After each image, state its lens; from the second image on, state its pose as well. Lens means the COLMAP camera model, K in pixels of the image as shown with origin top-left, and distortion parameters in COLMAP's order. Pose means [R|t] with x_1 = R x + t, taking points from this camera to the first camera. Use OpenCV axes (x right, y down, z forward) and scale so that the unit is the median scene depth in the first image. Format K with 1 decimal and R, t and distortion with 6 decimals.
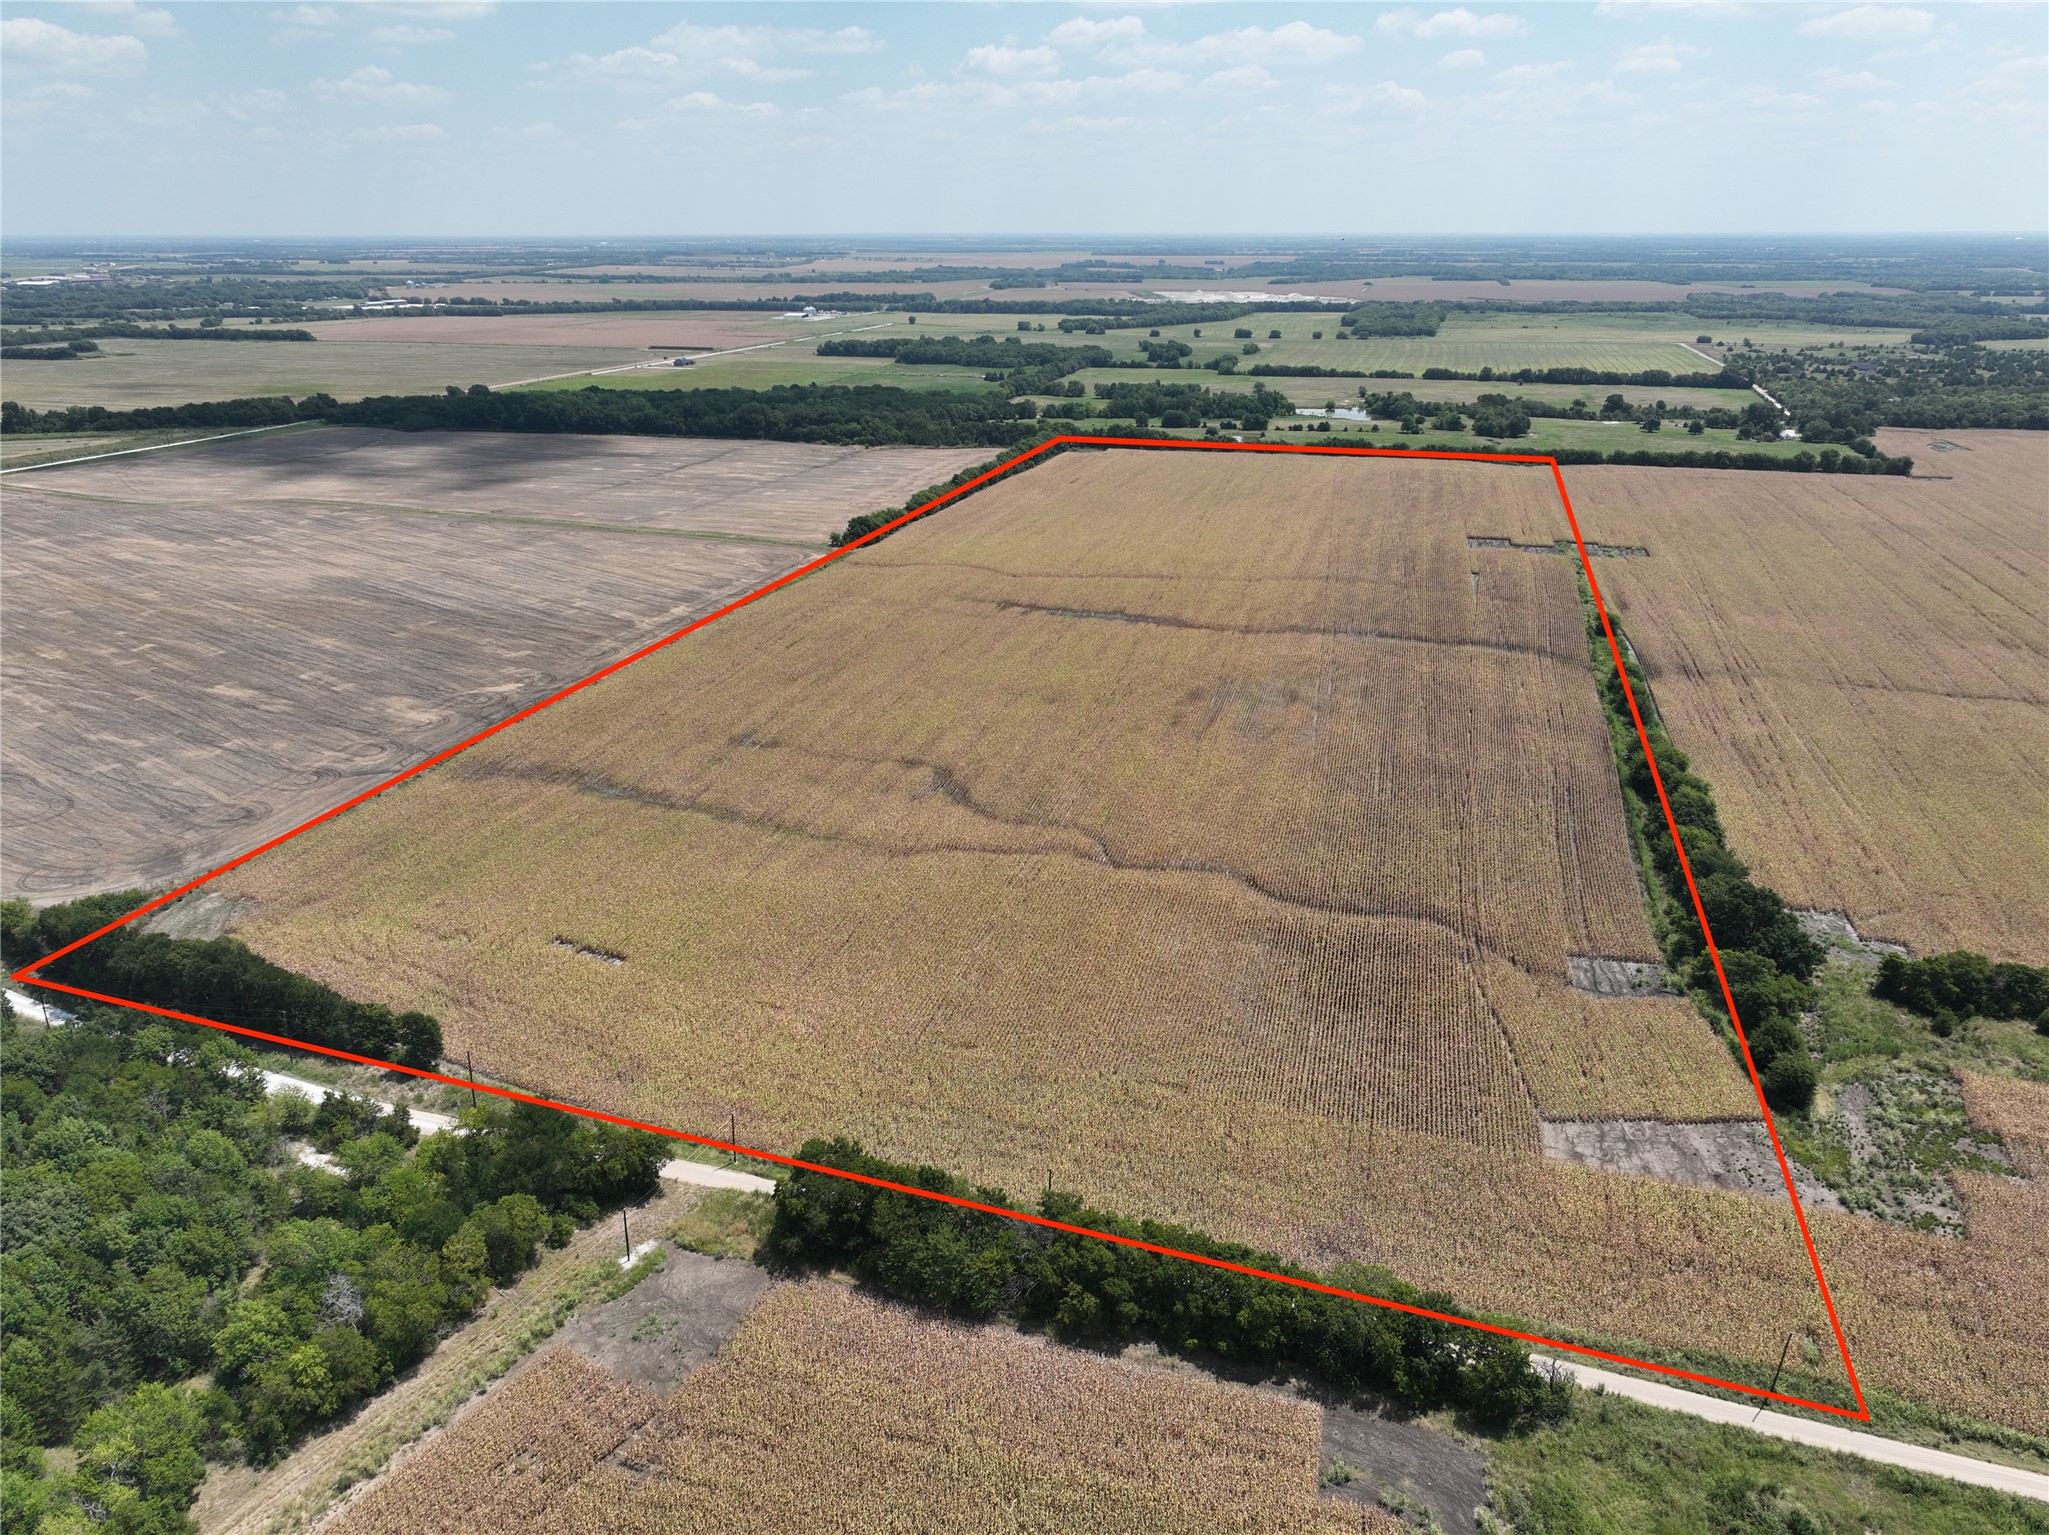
lens RADIAL K [[1447.1, 0, 1027.7], [0, 1447.1, 765.4], [0, 0, 1]] dist [0.005461, 0.008041]
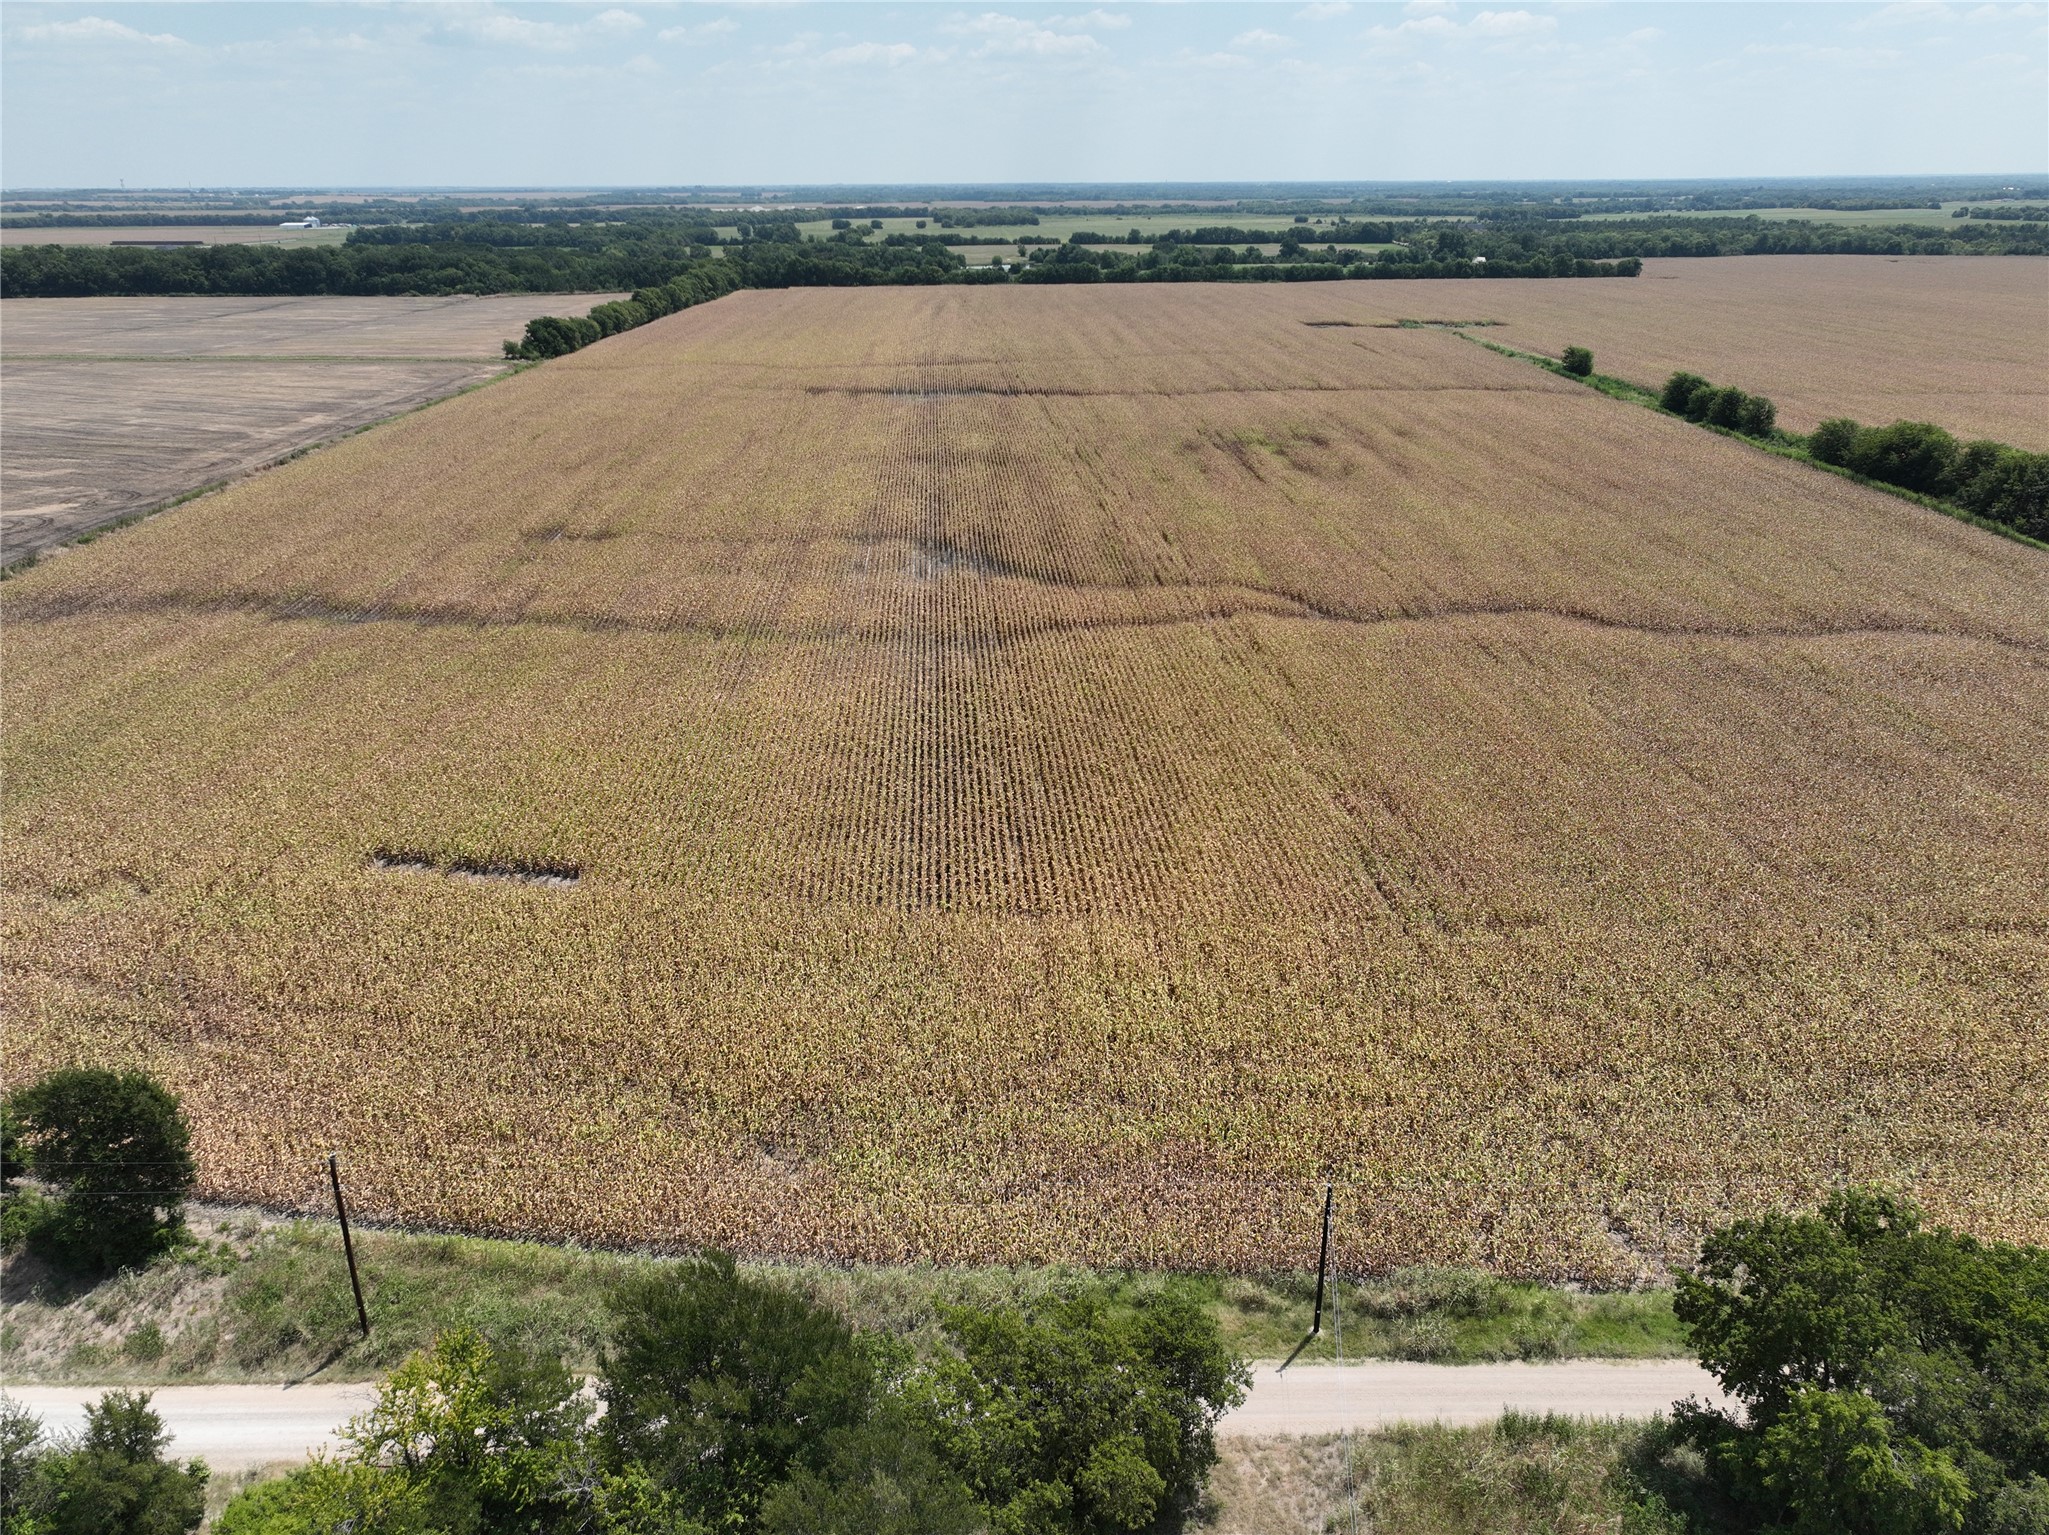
lens RADIAL K [[1447.1, 0, 1027.7], [0, 1447.1, 765.4], [0, 0, 1]] dist [0.005461, 0.008041]
pose [[0.951360, -0.121540, 0.283094, -0.187845], [0.113743, 0.992541, 0.043883, 0.069497], [-0.286316, -0.009548, 0.958088, 0.389799]]
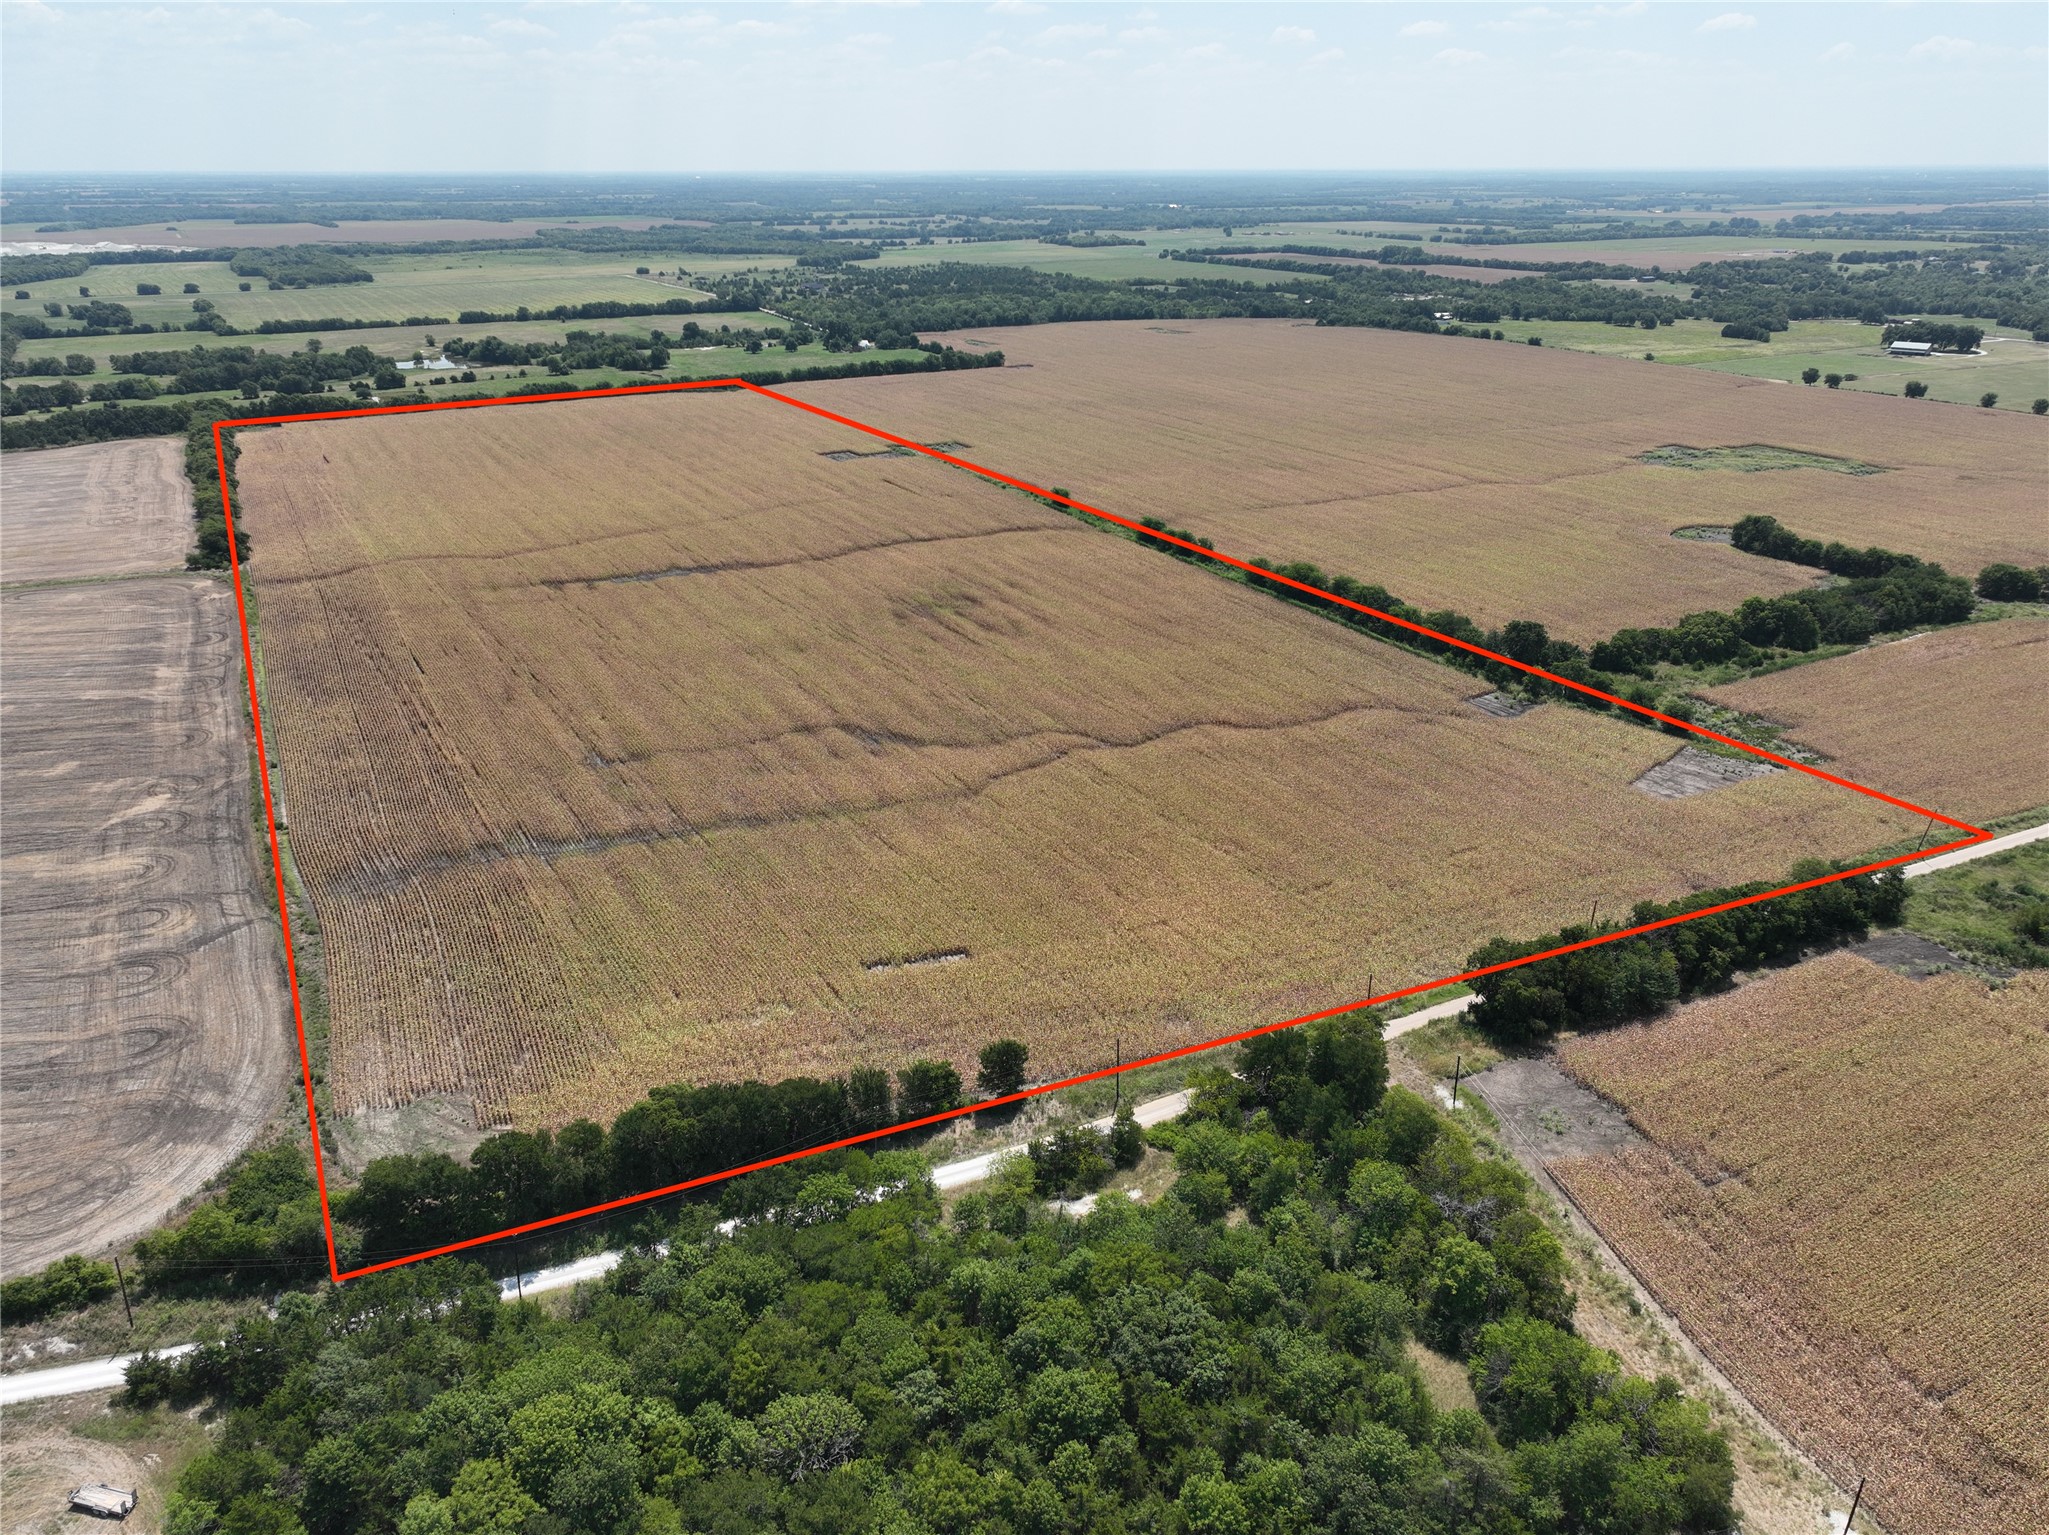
lens RADIAL K [[1447.1, 0, 1027.7], [0, 1447.1, 765.4], [0, 0, 1]] dist [0.005461, 0.008041]
pose [[0.703920, -0.273818, 0.655378, -0.576826], [0.249696, 0.959207, 0.132567, -0.065350], [-0.664942, 0.070329, 0.743576, 0.189700]]
